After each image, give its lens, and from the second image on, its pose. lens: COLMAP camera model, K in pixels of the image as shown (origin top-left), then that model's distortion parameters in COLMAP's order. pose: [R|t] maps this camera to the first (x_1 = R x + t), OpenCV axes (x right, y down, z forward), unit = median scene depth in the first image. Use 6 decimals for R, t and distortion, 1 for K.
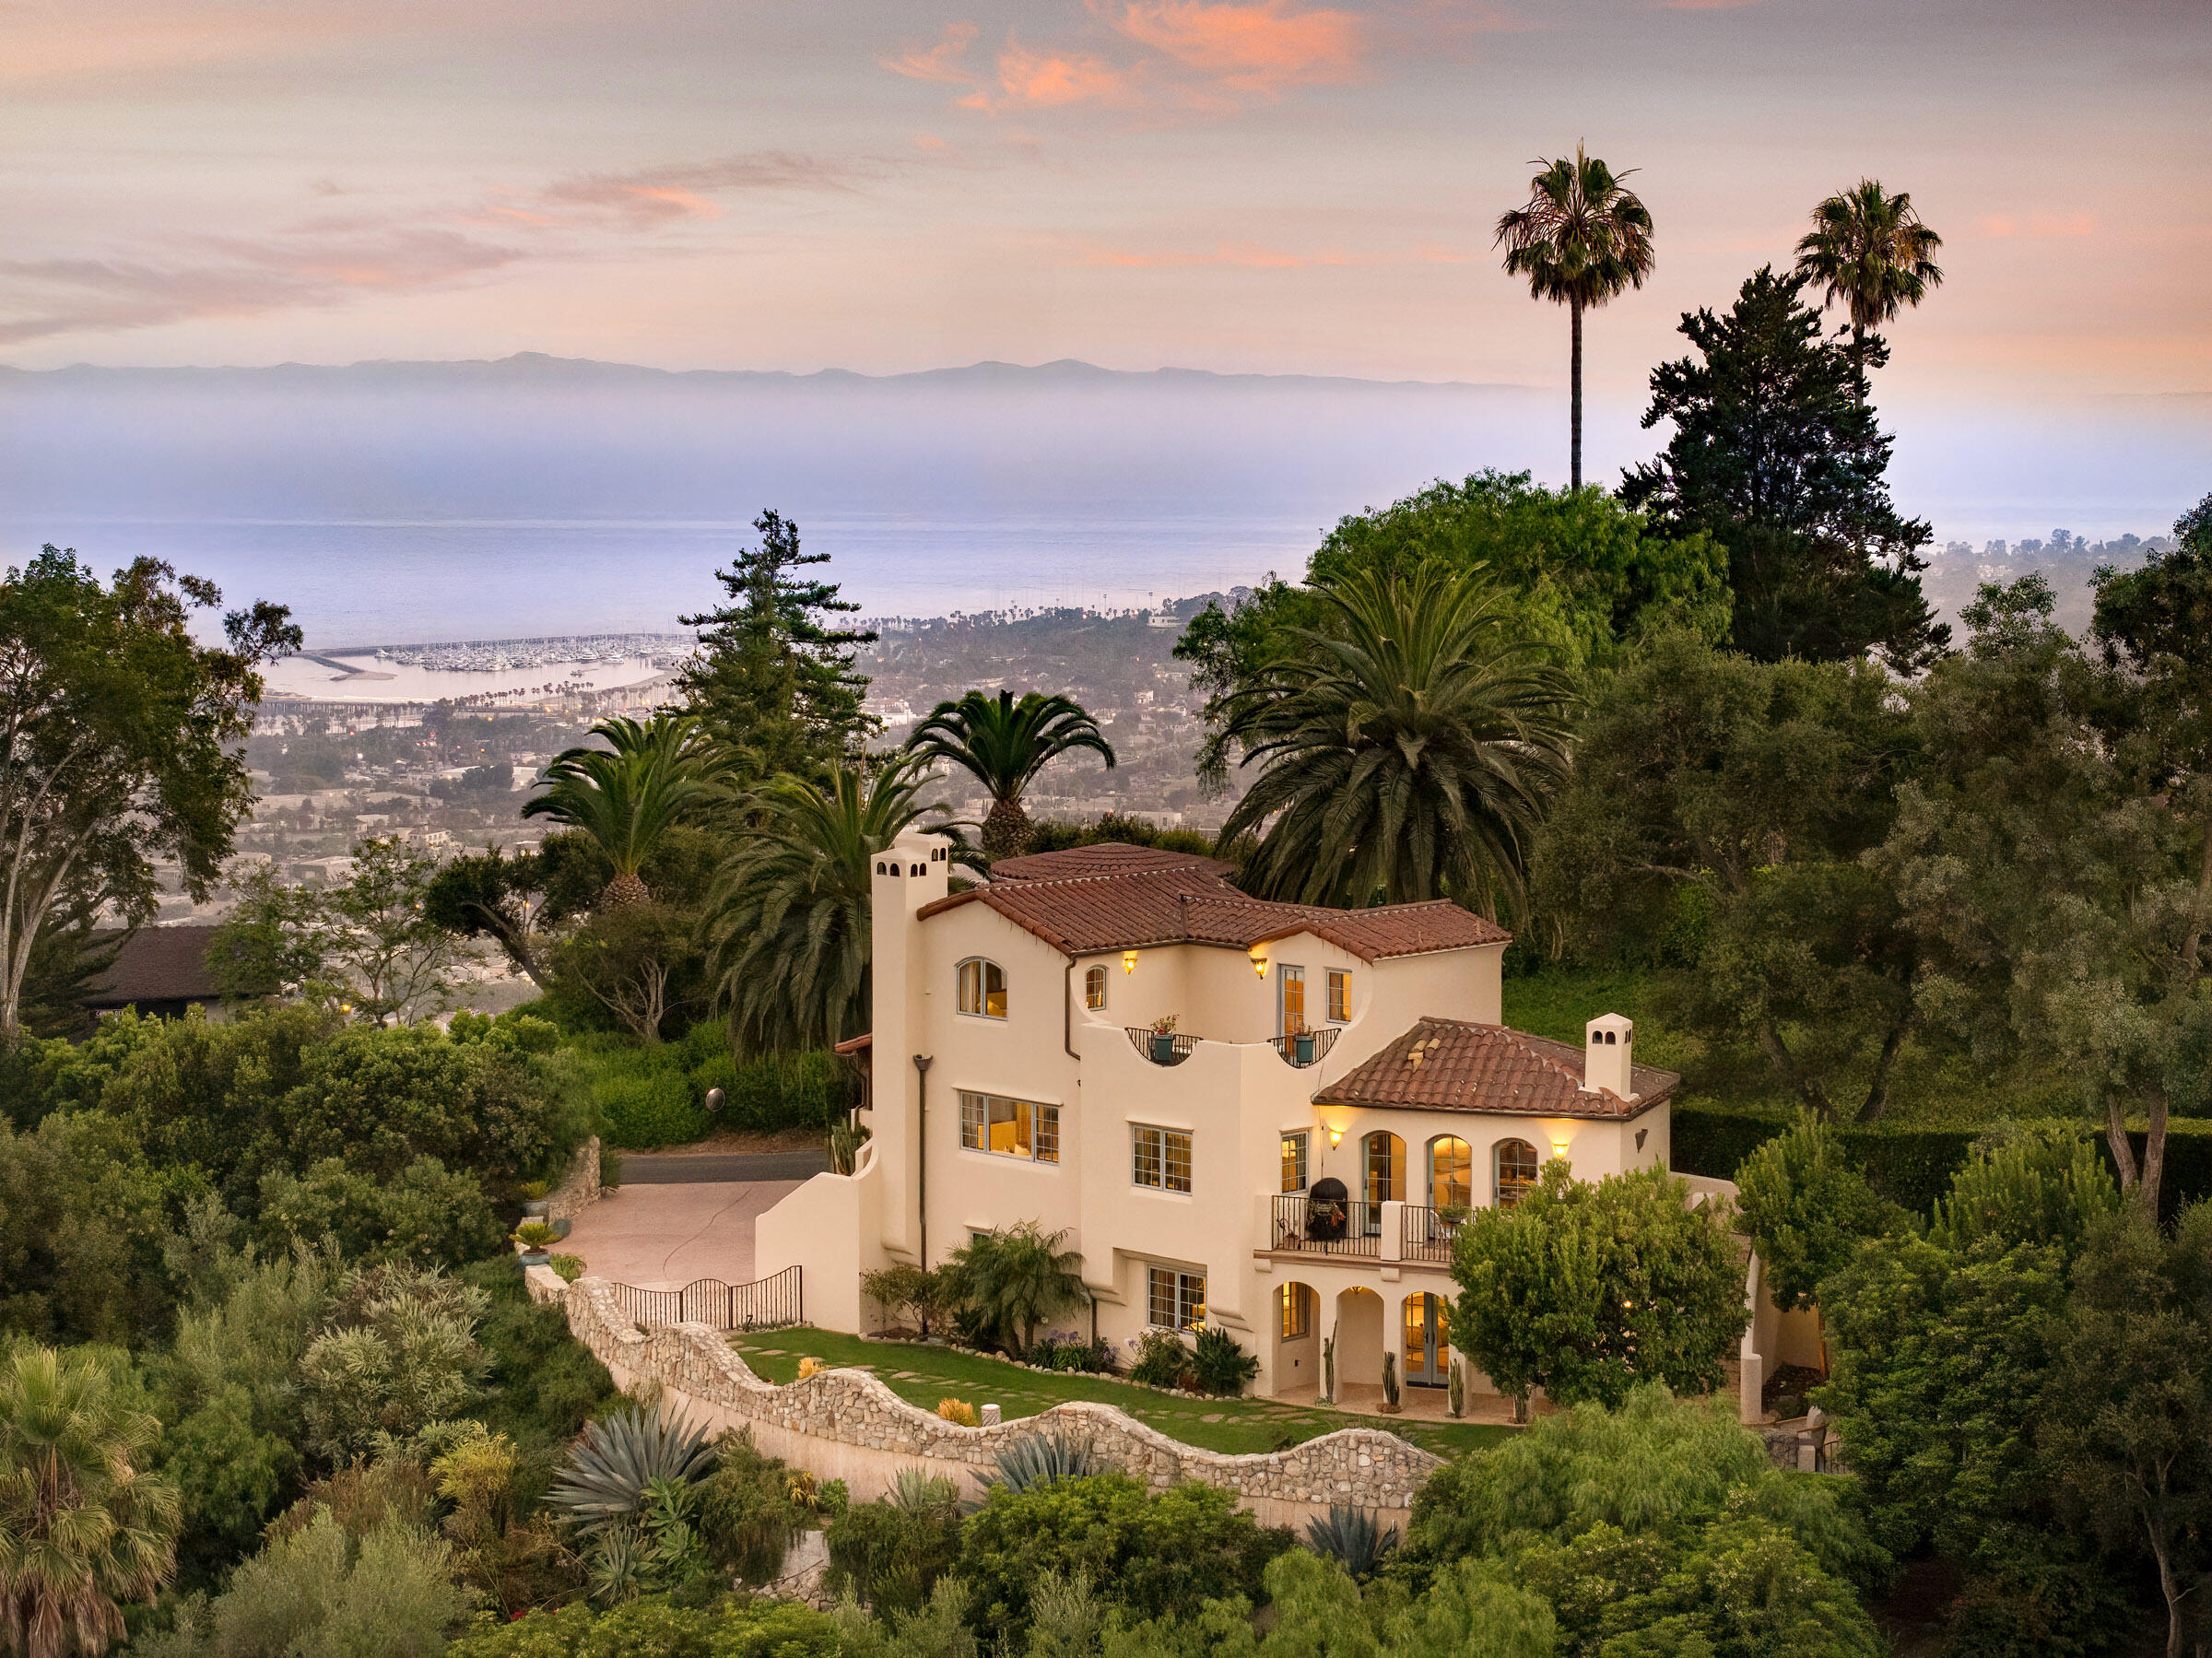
lens RADIAL K [[4534.0, 0, 1106.0], [0, 4534.0, 829.0], [0, 0, 1]] dist [-0.026585, -0.276822]
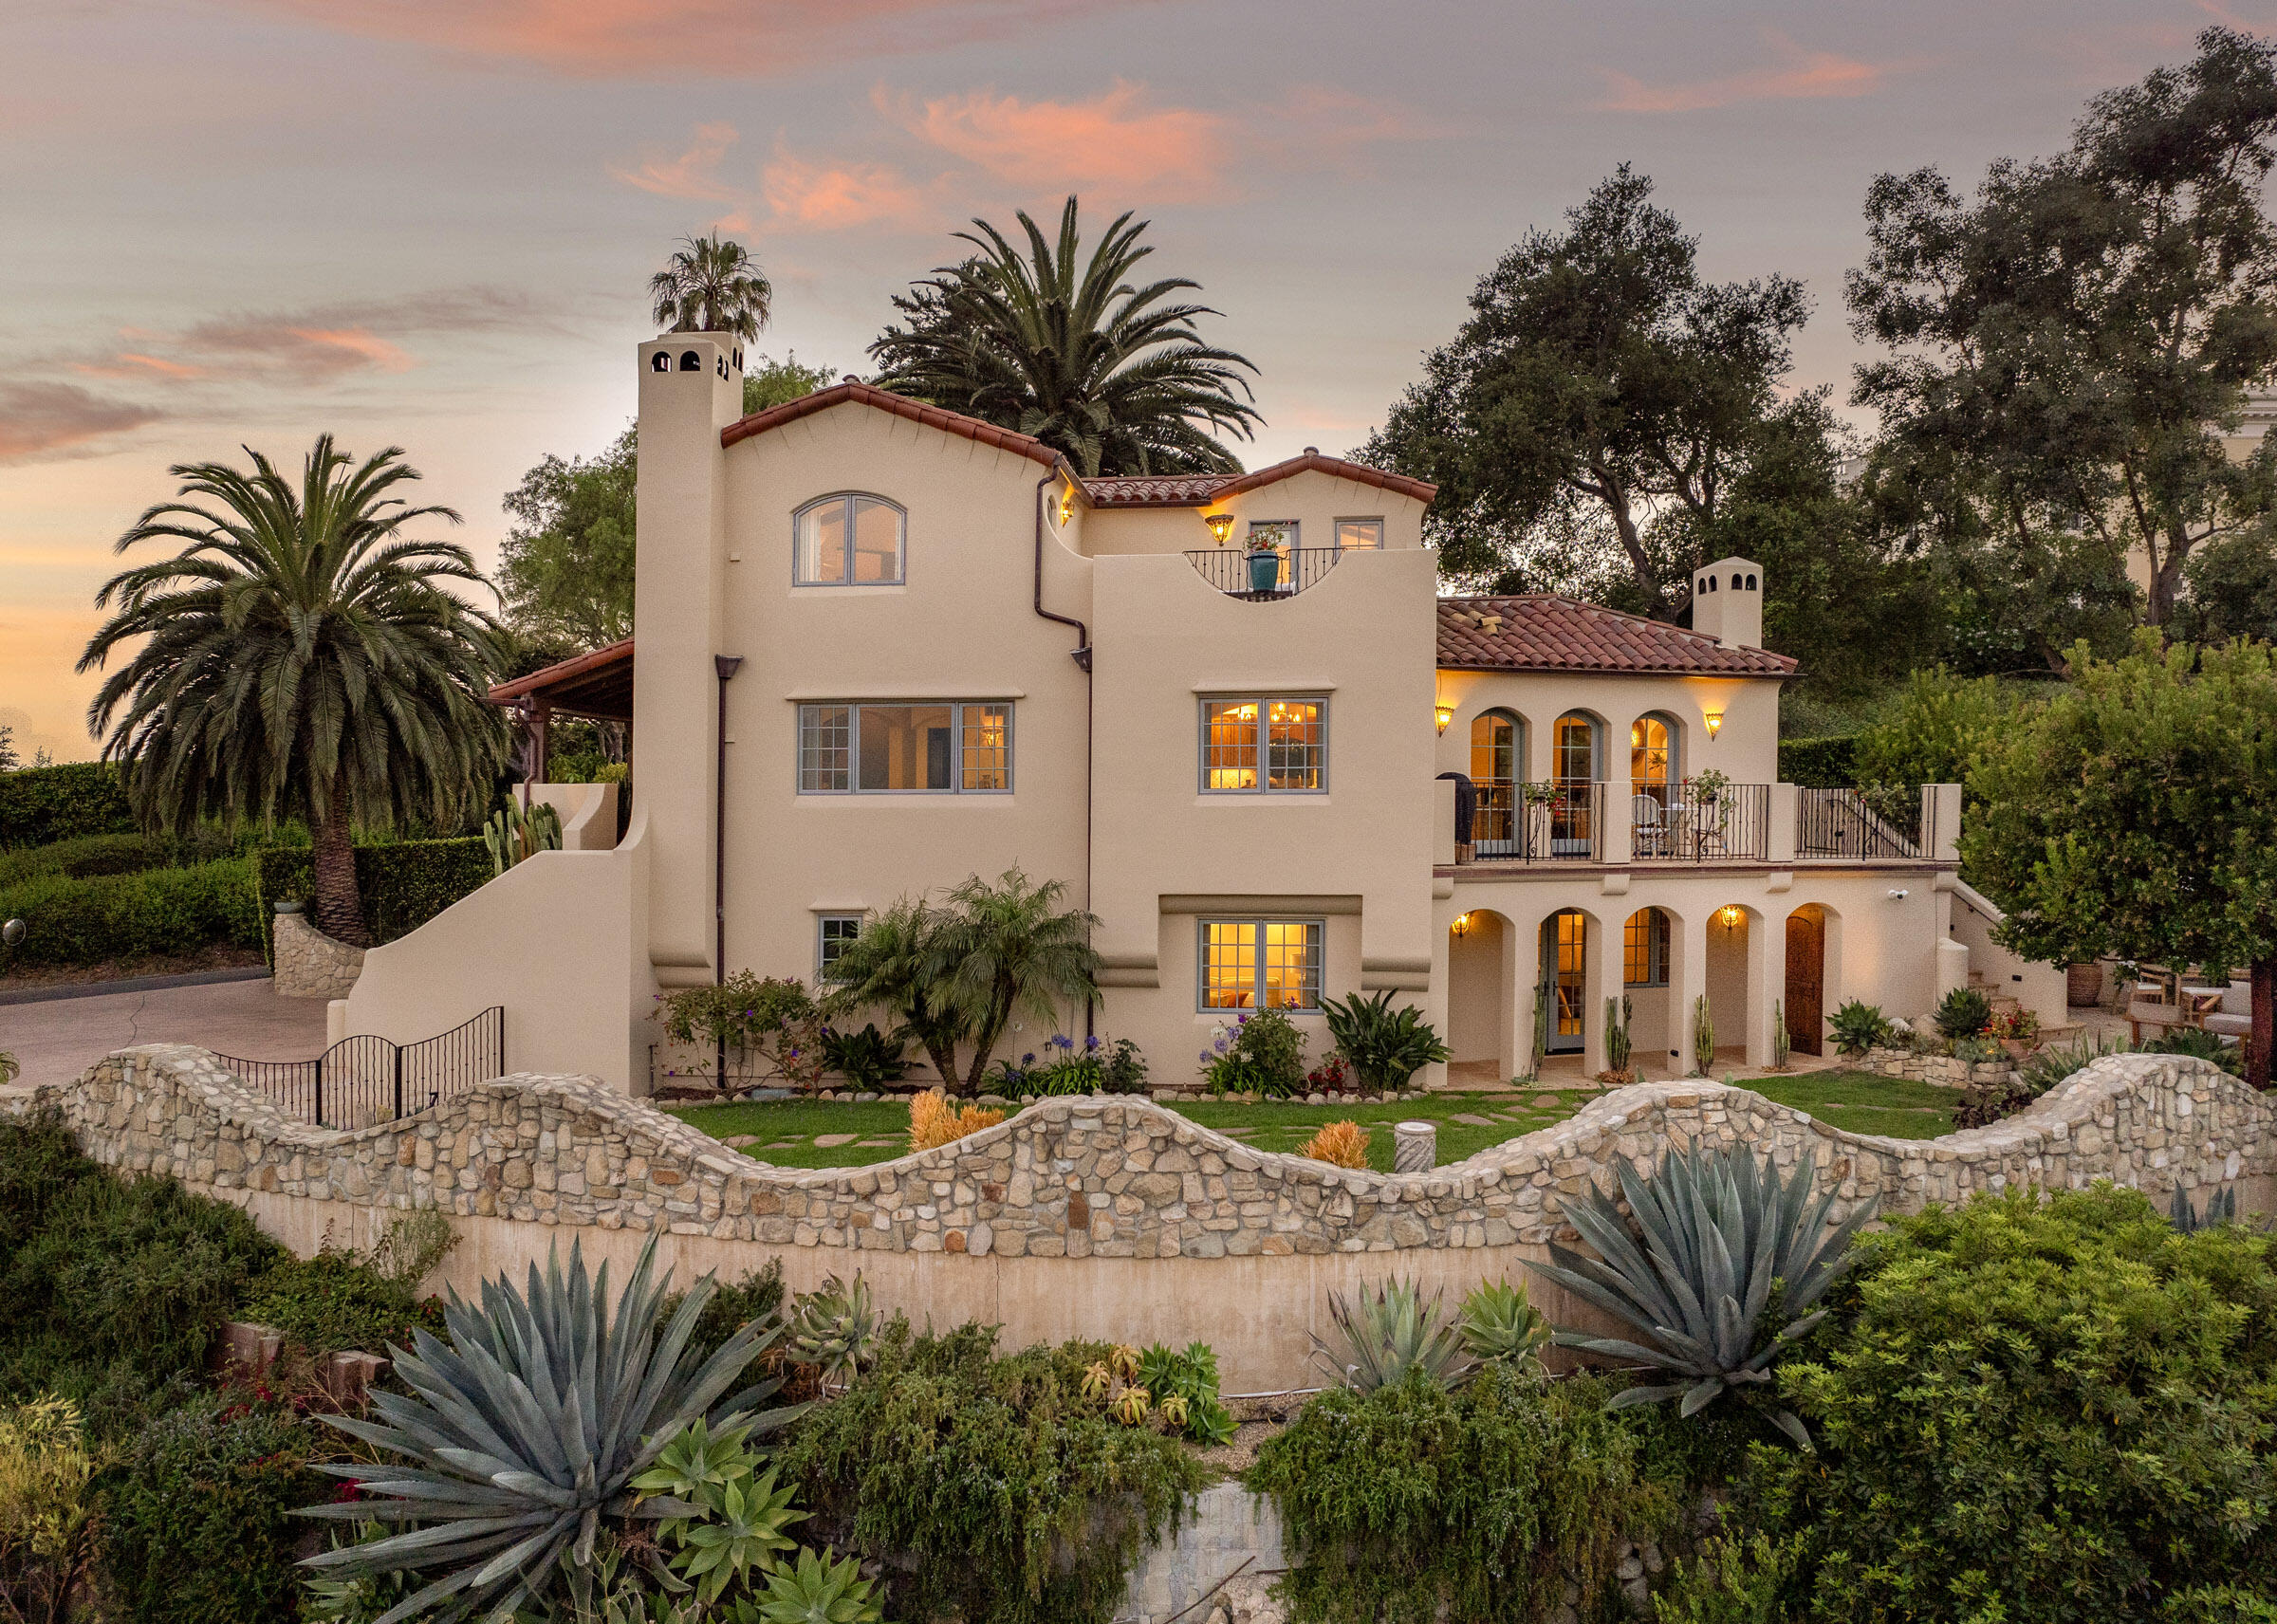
lens RADIAL K [[1639.4, 0, 1177.9], [0, 1639.4, 818.0], [0, 0, 1]] dist [-0.037981, -0.000682]
pose [[0.775586, -0.006432, 0.631209, -0.148588], [0.061889, 0.995905, -0.065897, 0.099601], [-0.628201, 0.090174, 0.772808, 0.836858]]
